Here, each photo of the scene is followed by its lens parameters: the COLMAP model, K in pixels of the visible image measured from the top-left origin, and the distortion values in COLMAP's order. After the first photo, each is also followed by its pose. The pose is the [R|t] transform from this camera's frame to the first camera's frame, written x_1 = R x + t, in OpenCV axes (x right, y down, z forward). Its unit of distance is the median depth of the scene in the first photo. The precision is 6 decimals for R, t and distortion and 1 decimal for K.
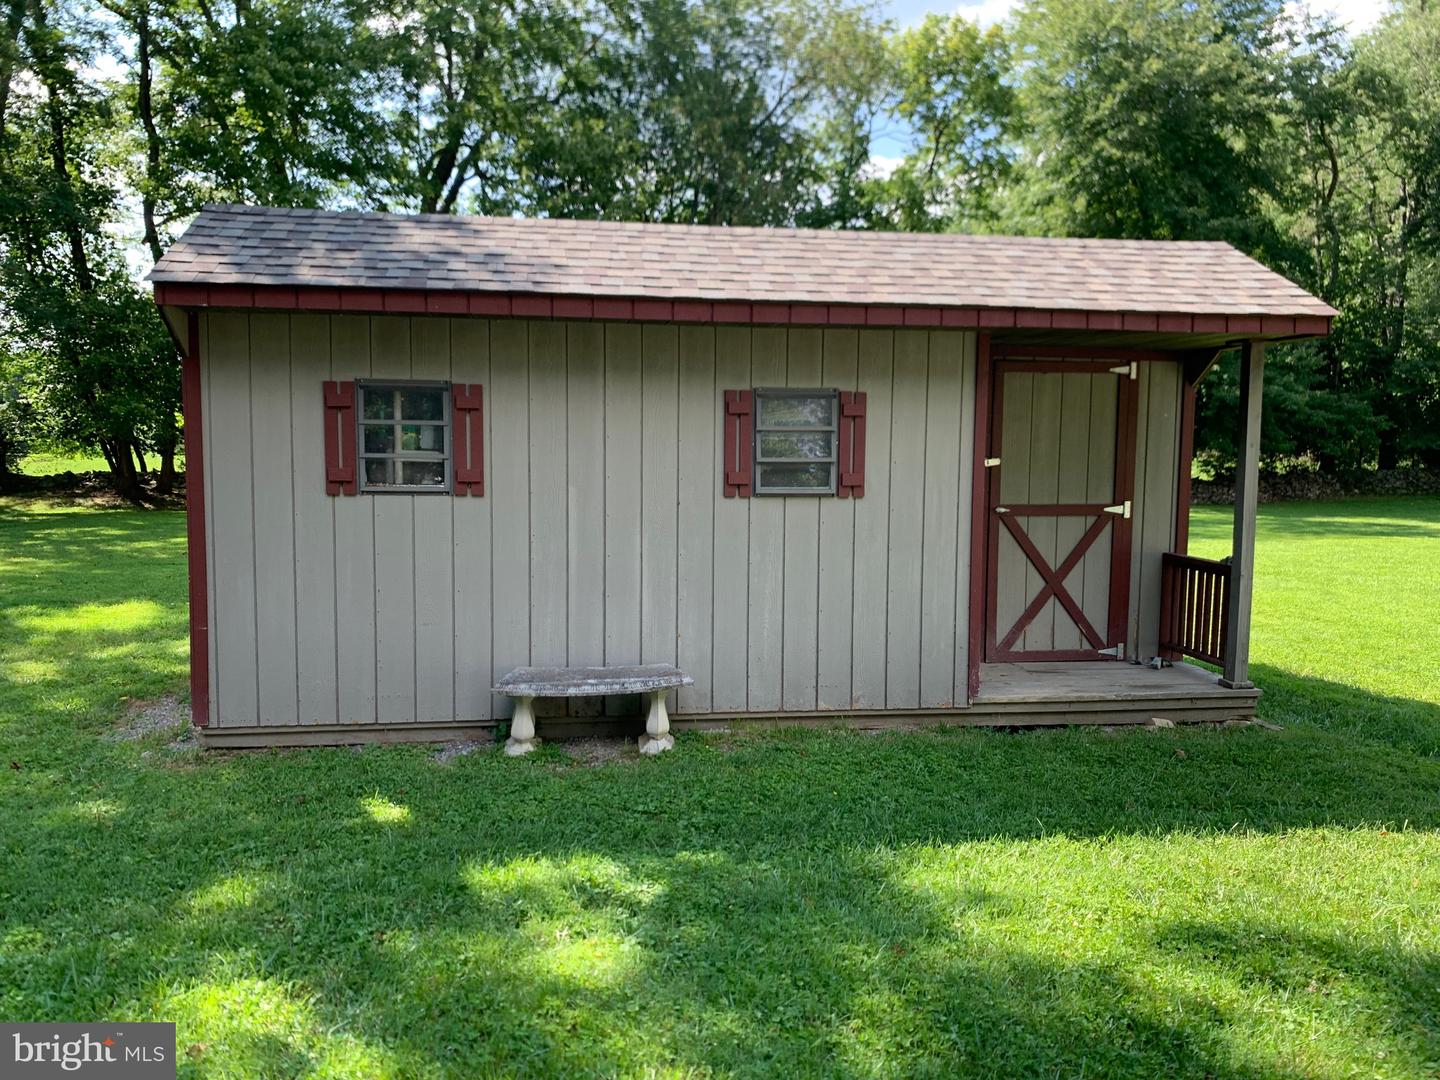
lens RADIAL K [[1077.4, 0, 720.1], [0, 1077.4, 536.3], [0, 0, 1]] dist [0.005034, 0.000790]
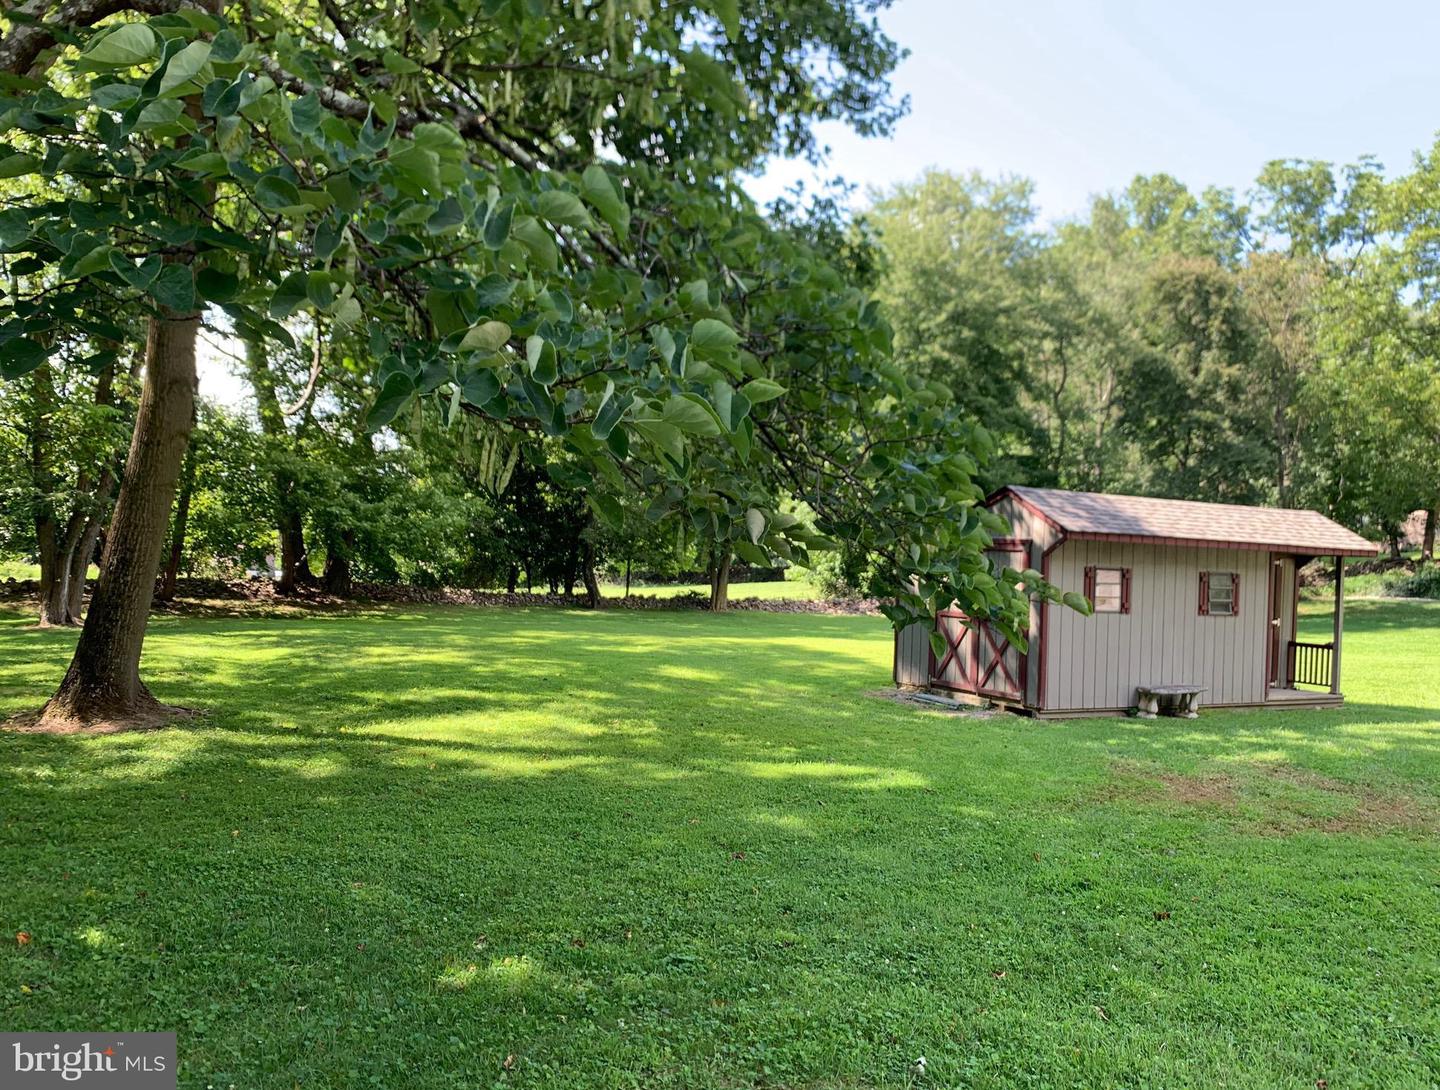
lens RADIAL K [[1170.8, 0, 722.5], [0, 1170.8, 549.4], [0, 0, 1]] dist [0.007342, -0.003411]
pose [[0.939000, 0.029912, 0.342614, -1.810707], [0.001831, 0.995762, -0.091953, 0.054383], [-0.343912, 0.086971, 0.934965, -1.072737]]
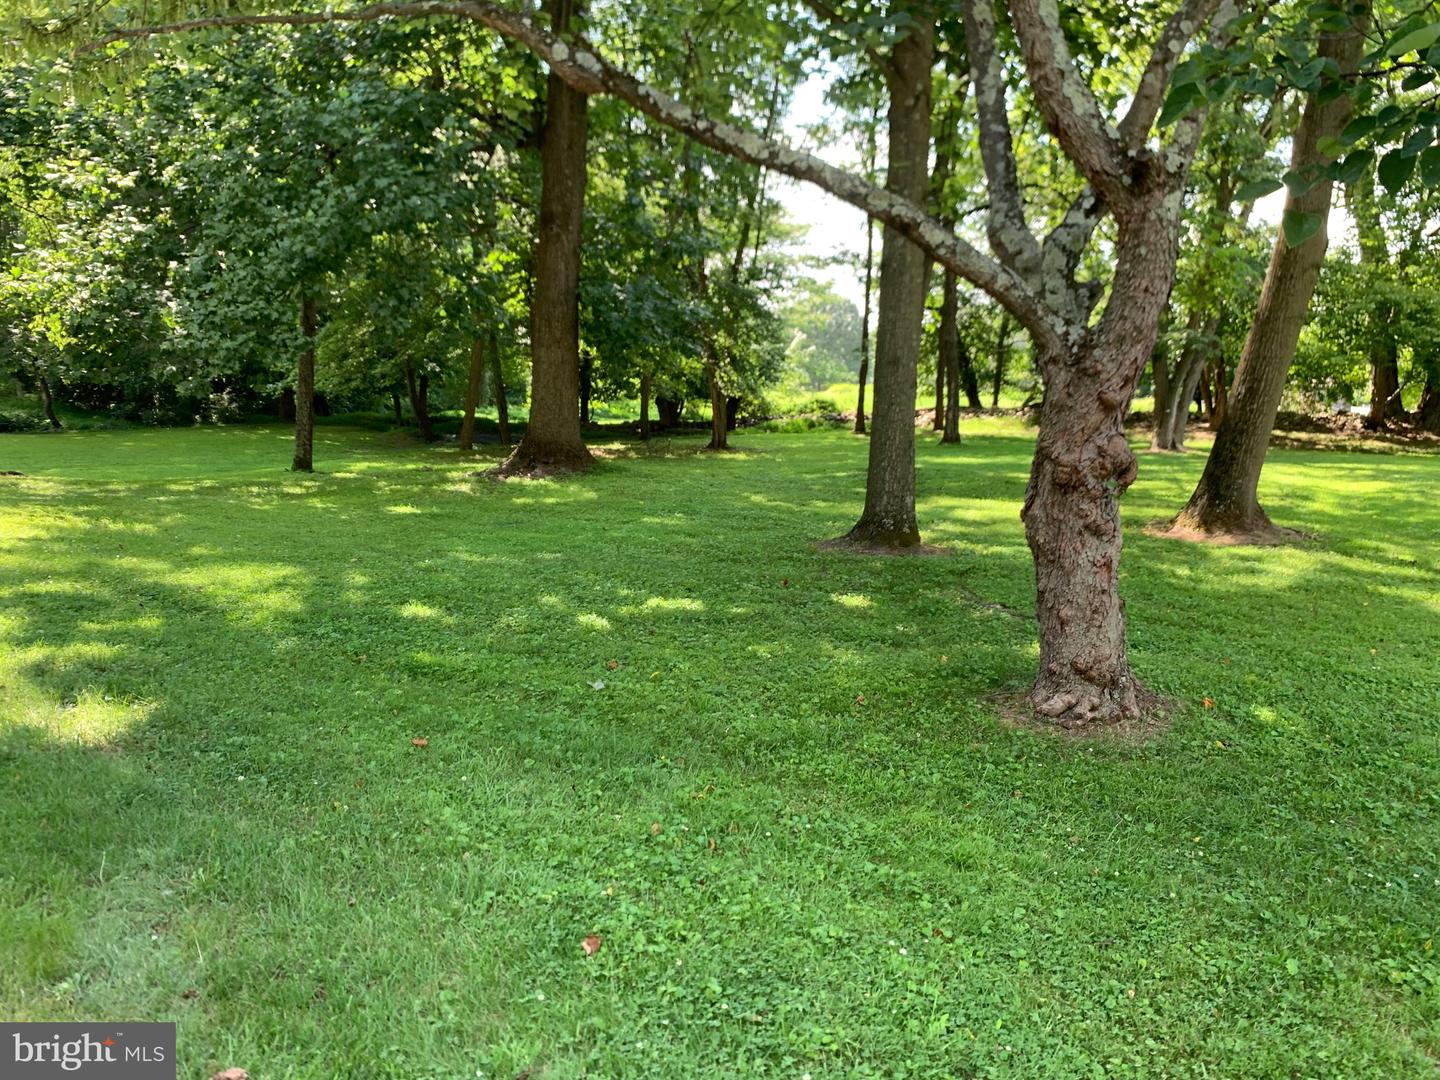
lens RADIAL K [[1077.4, 0, 720.2], [0, 1077.4, 539.3], [0, 0, 1]] dist [0.005034, 0.000790]
pose [[0.856036, 0.094759, -0.508156, -2.017041], [-0.063394, 0.994878, 0.078729, 0.092862], [0.513014, -0.035181, 0.857659, -1.116061]]
